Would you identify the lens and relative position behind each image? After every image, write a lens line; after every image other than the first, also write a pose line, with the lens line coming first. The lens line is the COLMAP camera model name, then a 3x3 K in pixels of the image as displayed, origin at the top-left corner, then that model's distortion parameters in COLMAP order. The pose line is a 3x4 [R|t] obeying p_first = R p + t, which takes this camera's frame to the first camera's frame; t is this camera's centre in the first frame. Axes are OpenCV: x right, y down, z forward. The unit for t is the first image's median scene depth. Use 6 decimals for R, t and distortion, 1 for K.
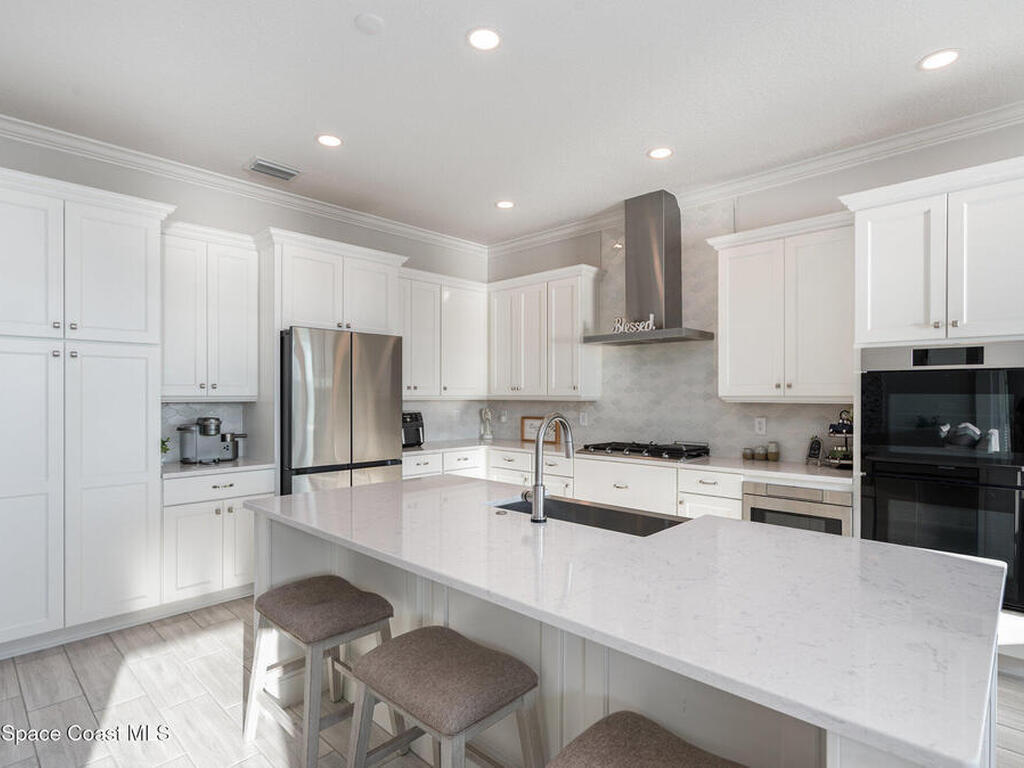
lens RADIAL K [[541.3, 0, 511.3], [0, 541.3, 392.9], [0, 0, 1]] dist [0.001033, 0.000100]
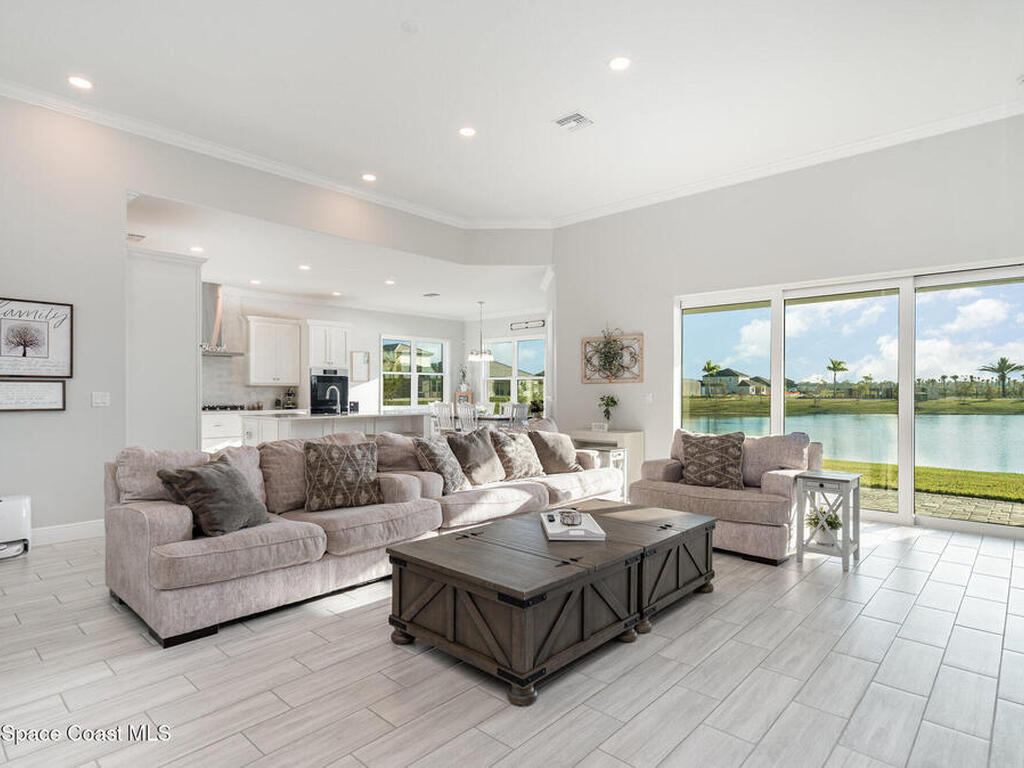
lens RADIAL K [[569.8, 0, 511.6], [0, 569.8, 389.3], [0, 0, 1]] dist [0.001235, -0.000042]
pose [[-0.023103, -0.000148, 0.999733, -2.014821], [-0.004595, 0.999989, 0.000042, 0.027539], [-0.999723, -0.004593, -0.023103, -0.083892]]
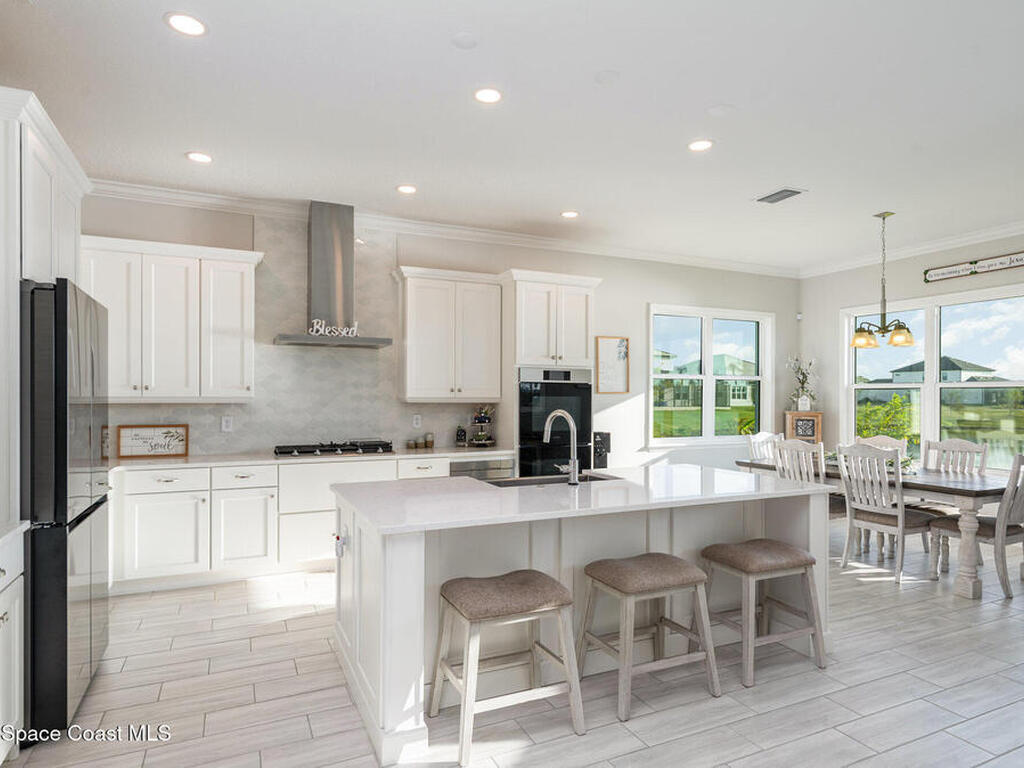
lens RADIAL K [[597.6, 0, 510.0], [0, 597.6, 397.1], [0, 0, 1]] dist [-0.000327, -0.000234]
pose [[0.367382, -0.002532, 0.930067, -0.729023], [-0.005761, 0.999971, 0.004998, -0.003168], [-0.930052, -0.007194, 0.367357, 0.275738]]
